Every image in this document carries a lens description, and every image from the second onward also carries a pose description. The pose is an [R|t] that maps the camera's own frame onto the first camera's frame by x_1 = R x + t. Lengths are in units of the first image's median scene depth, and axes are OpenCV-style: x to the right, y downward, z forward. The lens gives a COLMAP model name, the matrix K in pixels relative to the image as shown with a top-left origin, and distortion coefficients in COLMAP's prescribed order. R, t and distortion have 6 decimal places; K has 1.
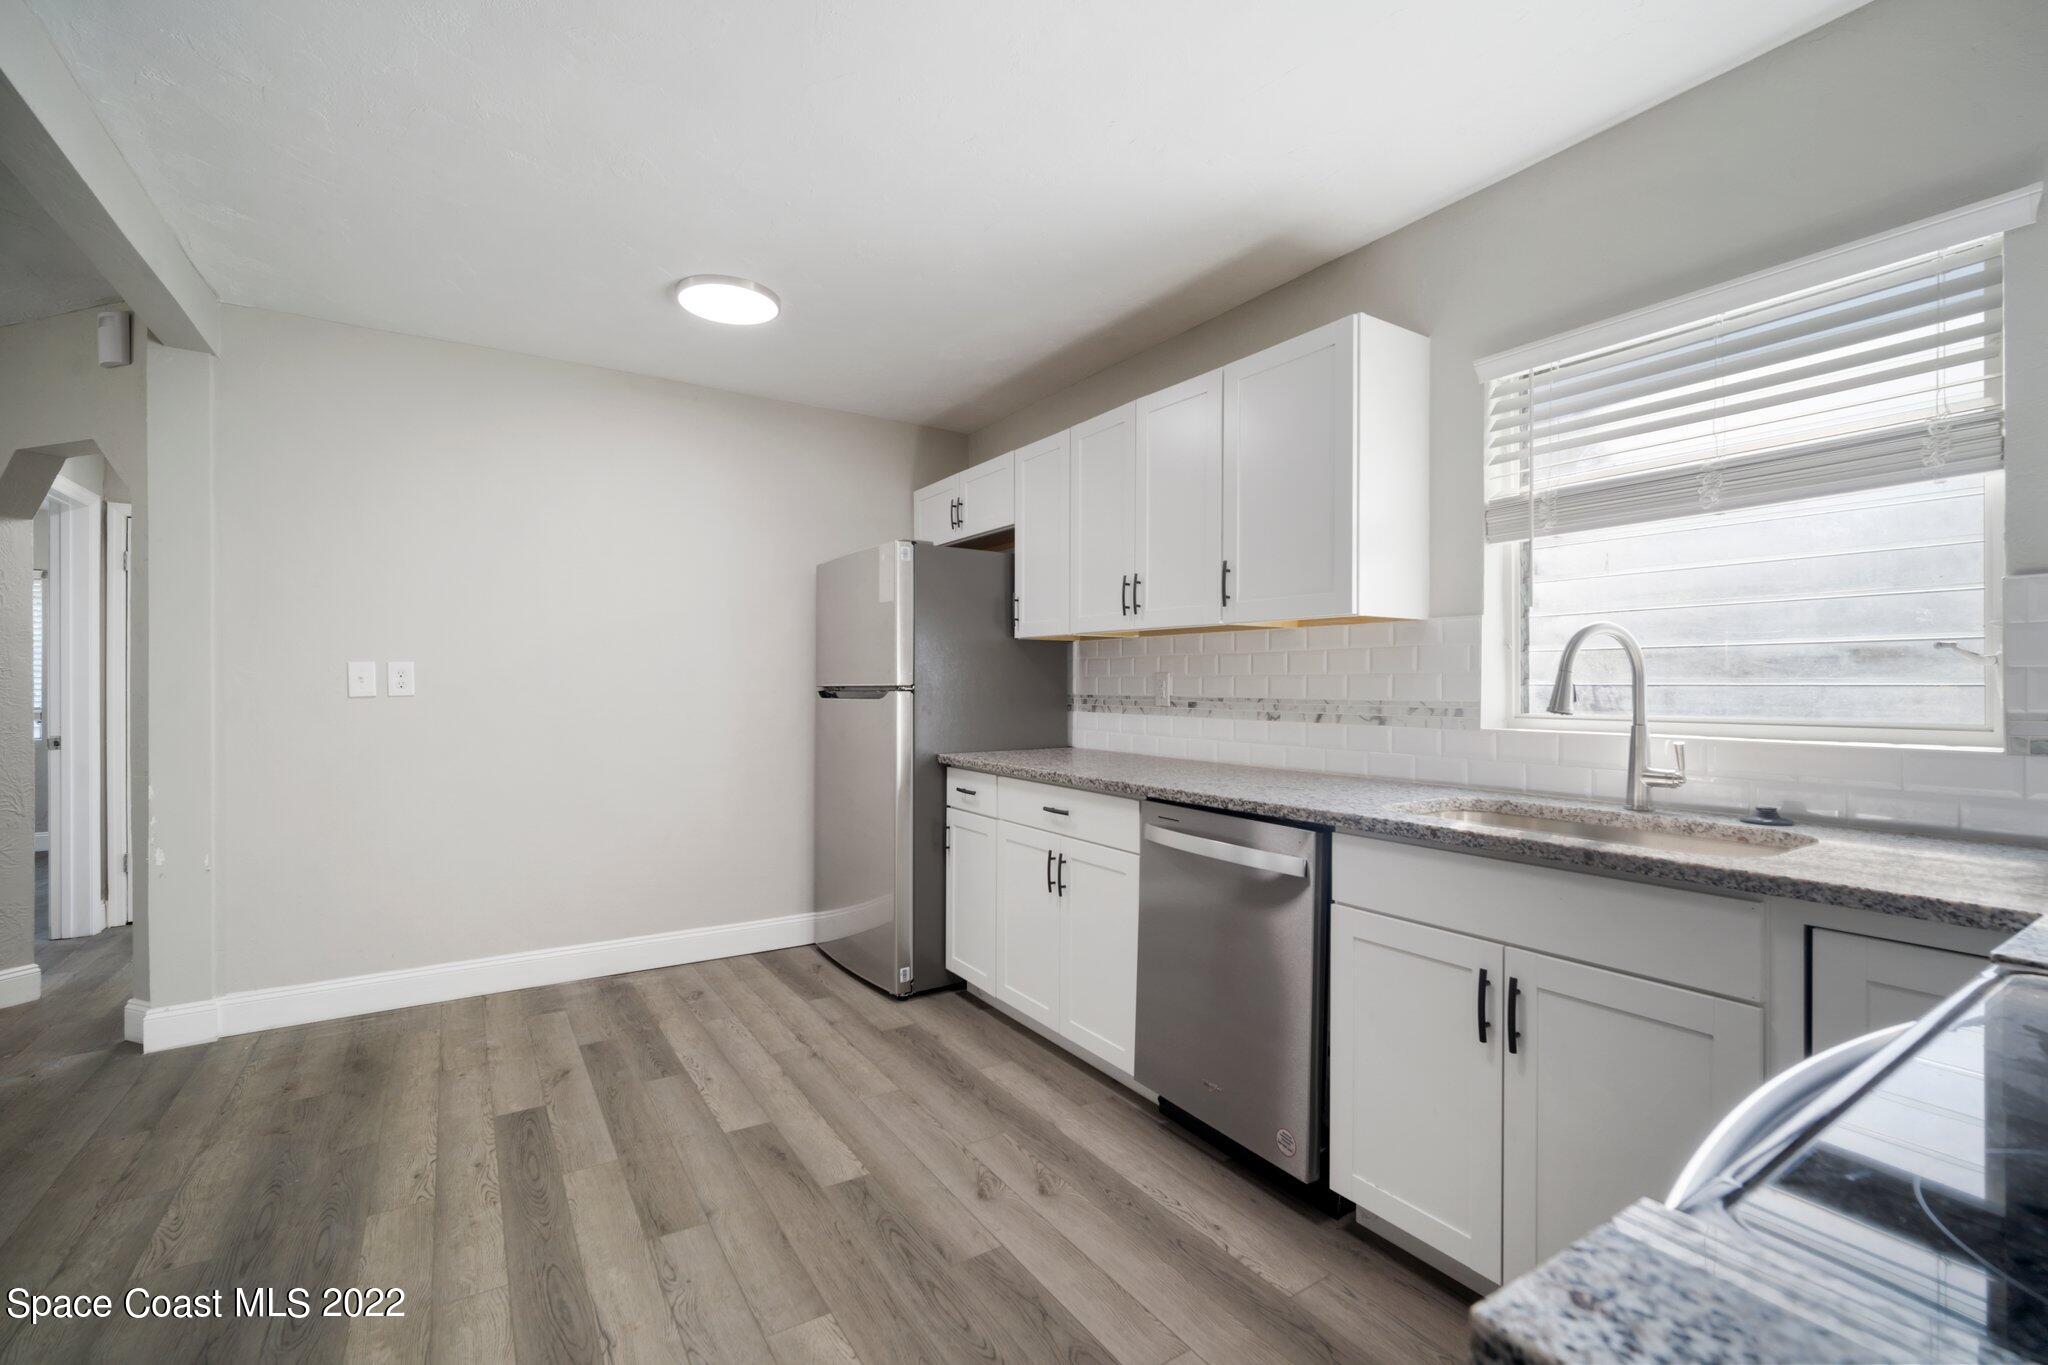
lens RADIAL K [[897.4, 0, 1035.3], [0, 897.4, 682.8], [0, 0, 1]] dist [-0.011730, 0.003287]
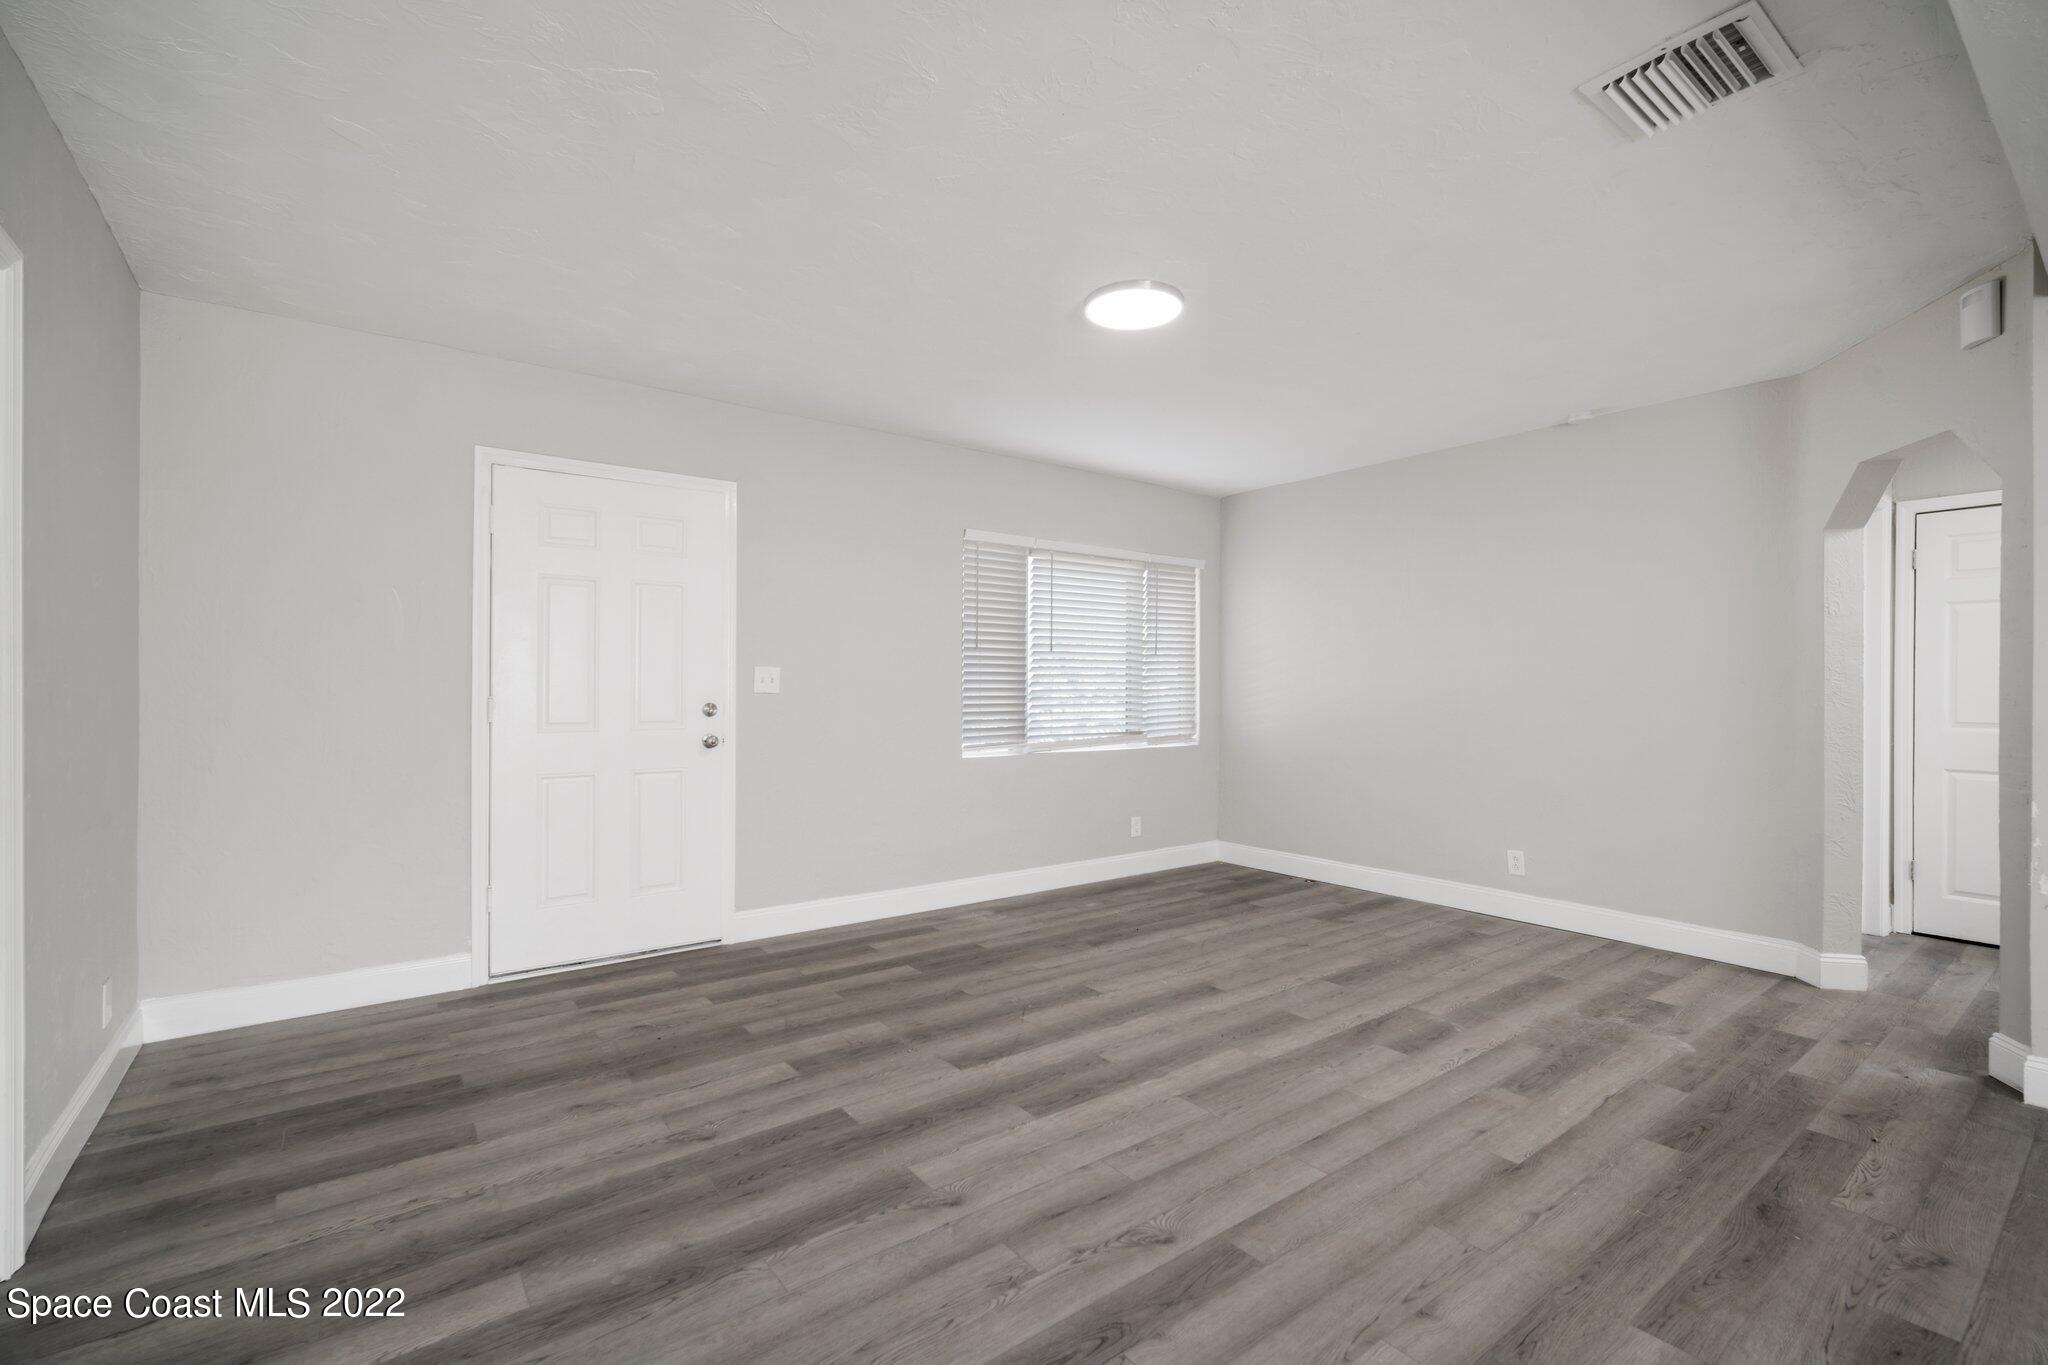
lens RADIAL K [[897.4, 0, 1013.9], [0, 897.4, 686.9], [0, 0, 1]] dist [-0.011730, 0.003287]
pose [[0.062766, 0.005145, -0.998015, -0.179733], [-0.002216, 0.999985, 0.005016, -0.001444], [0.998026, 0.001897, 0.062776, -0.065341]]
